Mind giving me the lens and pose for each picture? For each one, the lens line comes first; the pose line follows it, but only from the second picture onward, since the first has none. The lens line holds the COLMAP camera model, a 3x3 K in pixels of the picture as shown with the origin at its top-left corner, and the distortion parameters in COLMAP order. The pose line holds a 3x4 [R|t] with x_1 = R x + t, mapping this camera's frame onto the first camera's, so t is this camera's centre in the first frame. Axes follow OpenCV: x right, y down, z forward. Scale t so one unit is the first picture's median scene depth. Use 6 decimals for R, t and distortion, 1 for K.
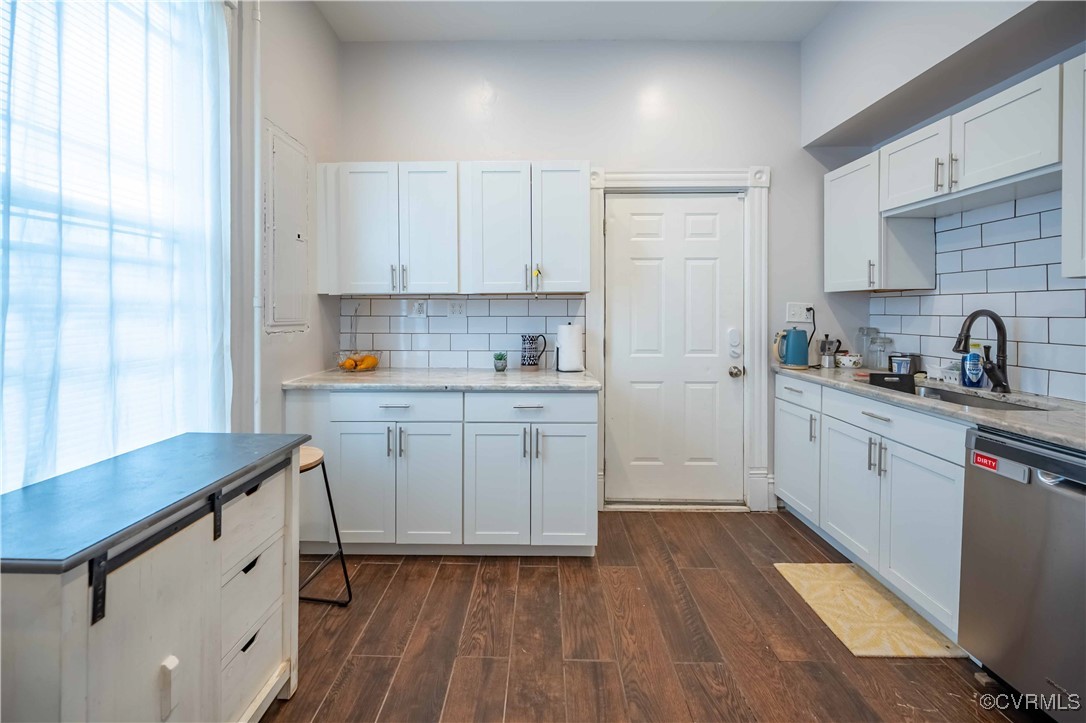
lens RADIAL K [[447.2, 0, 541.3], [0, 447.2, 307.6], [0, 0, 1]] dist [-0.000815, -0.000273]
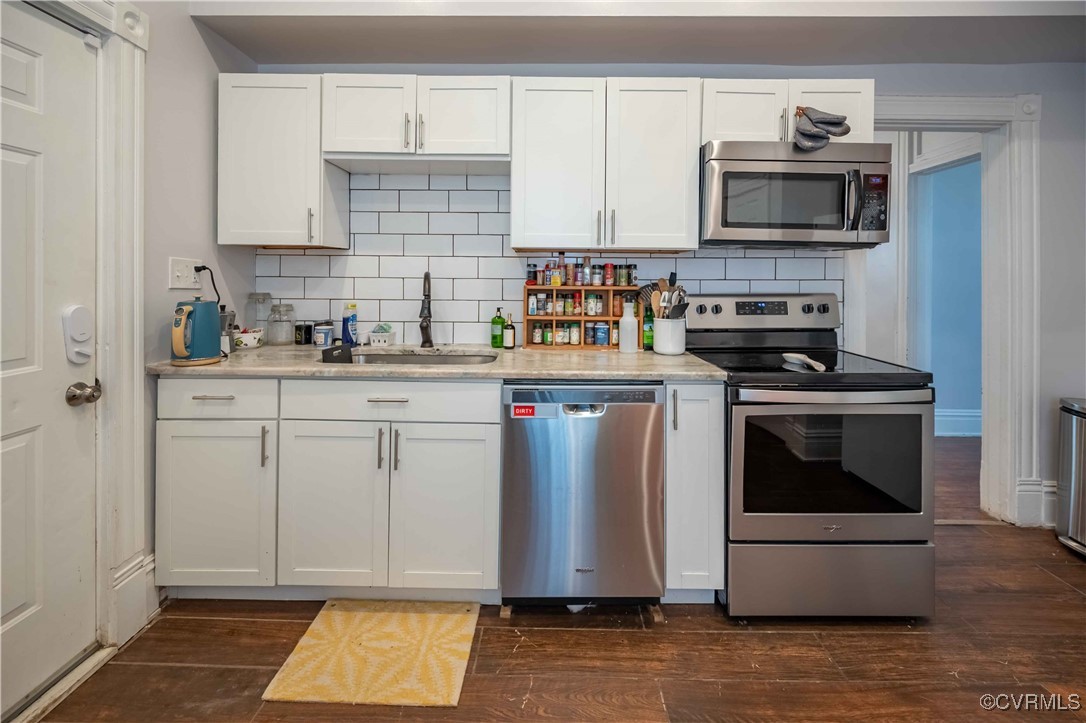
lens RADIAL K [[456.2, 0, 540.1], [0, 456.2, 274.3], [0, 0, 1]] dist [-0.001857, -0.000463]
pose [[0.013878, 0.000196, 0.999904, -0.070277], [-0.013607, 0.999907, -0.000007, 0.005908], [-0.999811, -0.013605, 0.013880, 0.560921]]
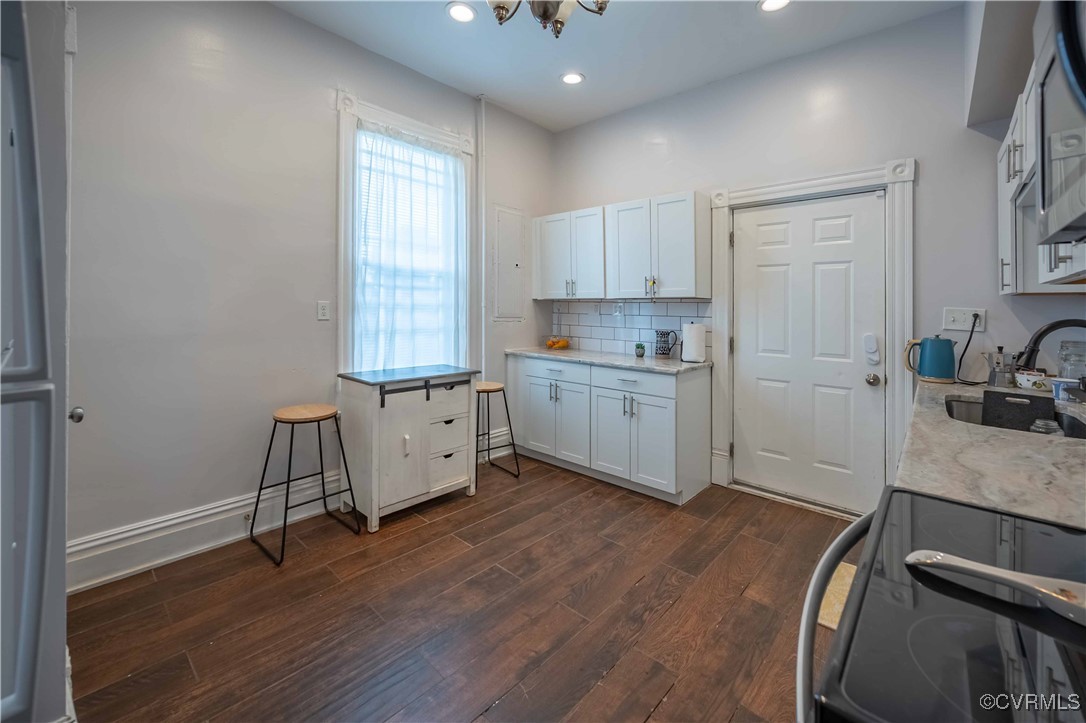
lens RADIAL K [[447.2, 0, 541.3], [0, 447.2, 307.6], [0, 0, 1]] dist [-0.000815, -0.000273]
pose [[0.752684, 0.011586, -0.658280, 0.610220], [-0.010113, 0.999931, 0.006036, -0.009540], [0.658304, 0.002114, 0.752749, -0.205033]]
